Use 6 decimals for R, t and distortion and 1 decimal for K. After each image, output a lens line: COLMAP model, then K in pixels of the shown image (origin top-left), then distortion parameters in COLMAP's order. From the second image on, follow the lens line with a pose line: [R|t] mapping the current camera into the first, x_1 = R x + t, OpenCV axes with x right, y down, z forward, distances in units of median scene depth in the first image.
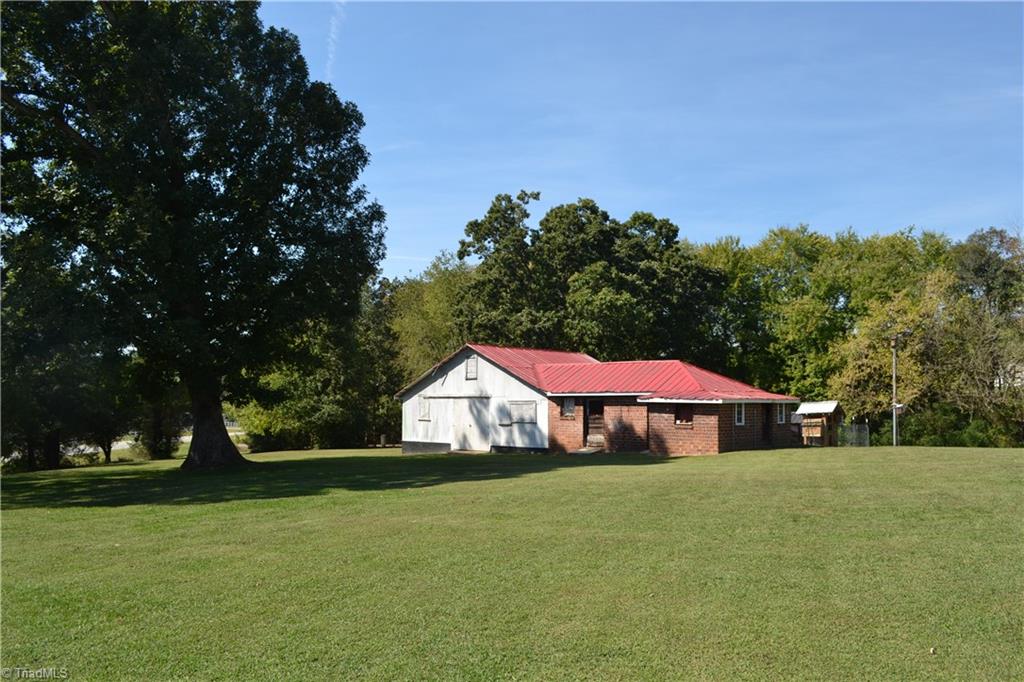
lens RADIAL K [[813.0, 0, 513.6], [0, 813.0, 359.5], [0, 0, 1]] dist [-0.086595, 0.008561]
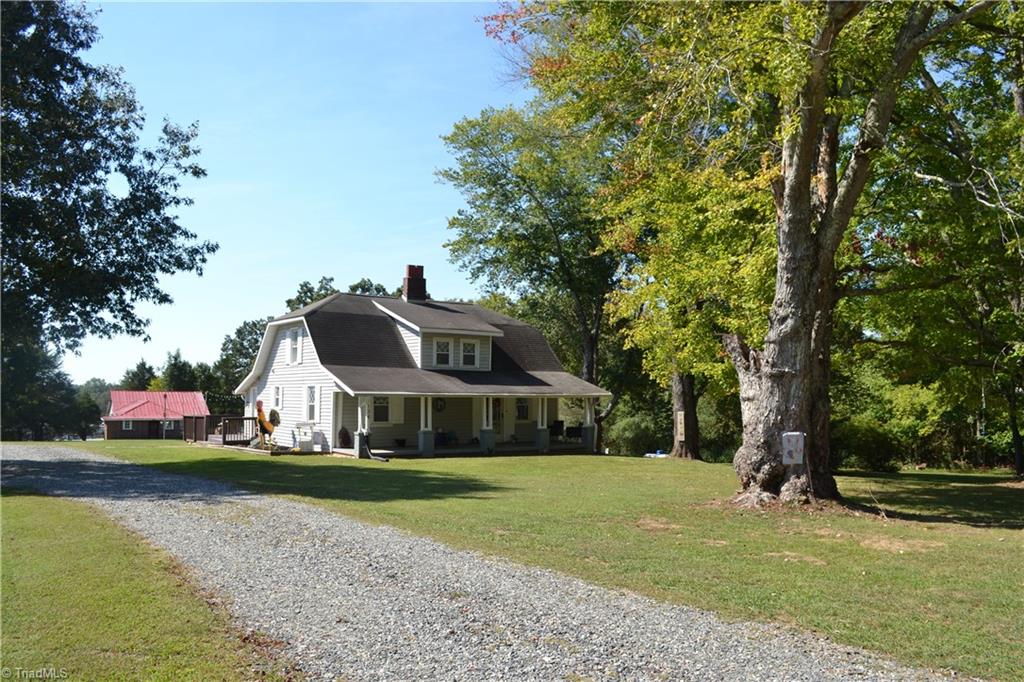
lens RADIAL K [[813.0, 0, 513.6], [0, 813.0, 359.5], [0, 0, 1]] dist [-0.086595, 0.008561]
pose [[0.948103, -0.010560, -0.317787, 0.990219], [0.010386, 0.999944, -0.002241, -0.051232], [0.317792, -0.001176, 0.948160, -0.410031]]
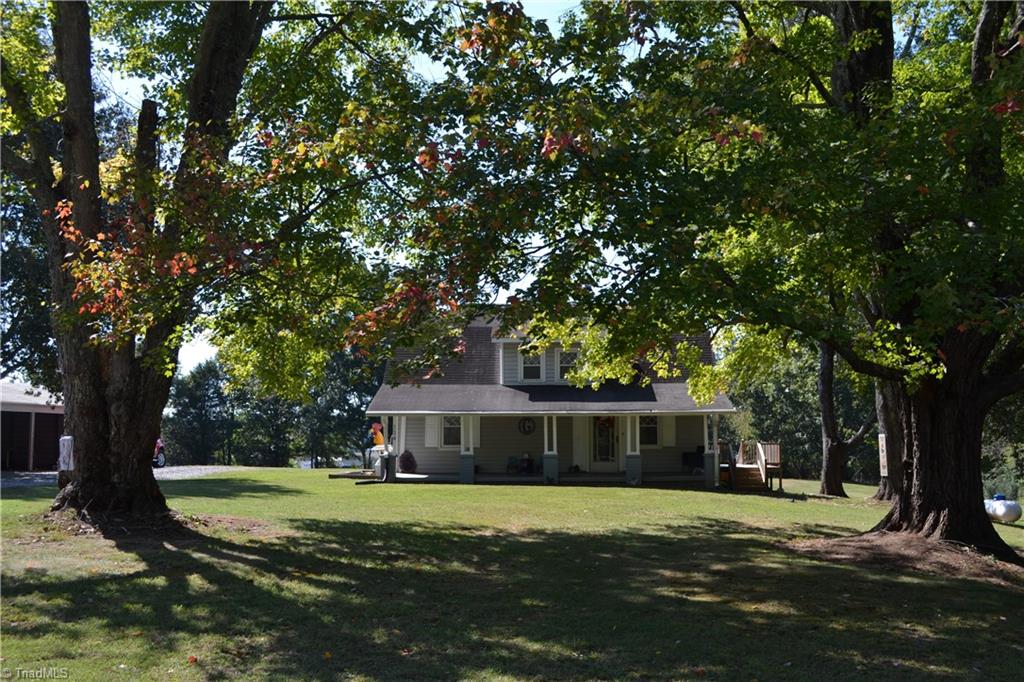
lens RADIAL K [[1017.1, 0, 511.6], [0, 1017.1, 359.0], [0, 0, 1]] dist [-0.070243, 0.010851]
pose [[0.550439, -0.058374, -0.832832, 1.239129], [0.040938, 0.998240, -0.042911, -0.037329], [0.833871, -0.010475, 0.551860, -0.251532]]
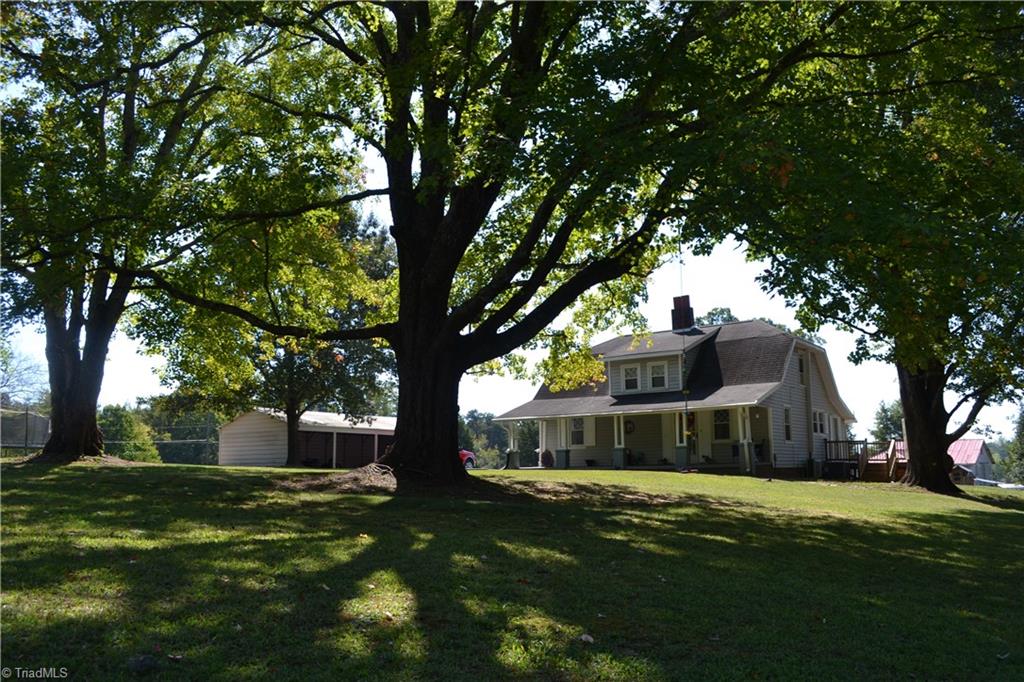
lens RADIAL K [[813.0, 0, 513.6], [0, 813.0, 359.5], [0, 0, 1]] dist [-0.086595, 0.008561]
pose [[-0.016168, -0.138275, -0.990262, 1.327268], [0.056898, 0.988659, -0.138981, 0.001622], [0.998249, -0.058591, -0.008117, -0.011079]]
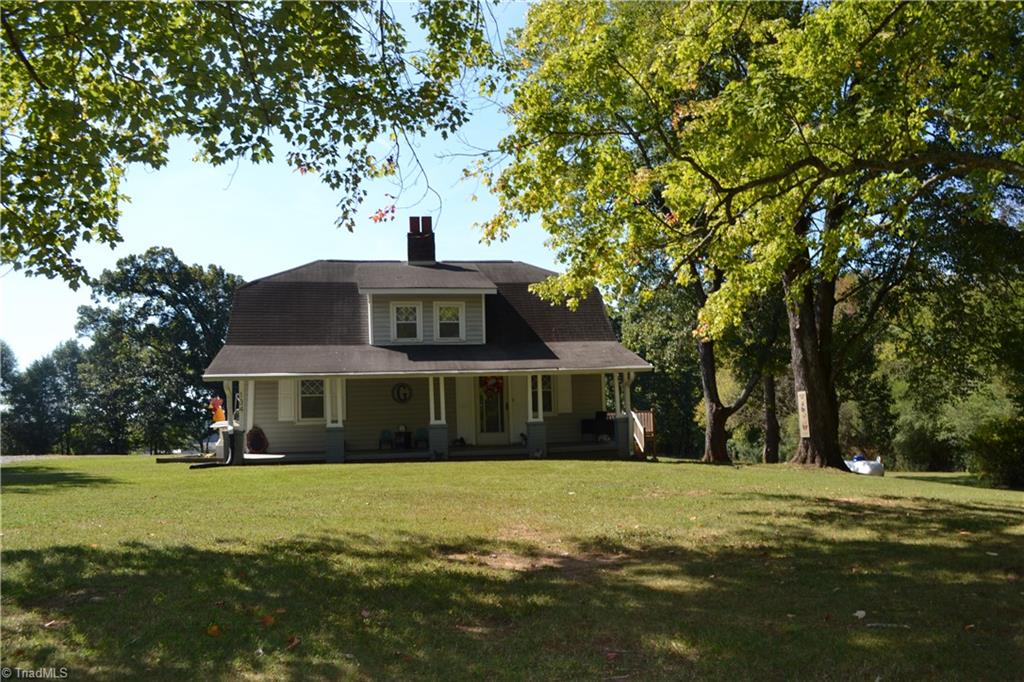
lens RADIAL K [[813.0, 0, 513.6], [0, 813.0, 359.5], [0, 0, 1]] dist [-0.086595, 0.008561]
pose [[0.723252, -0.071900, -0.686831, 1.076976], [0.062030, 0.997309, -0.039083, -0.022149], [0.687793, -0.014338, 0.725766, -0.175926]]
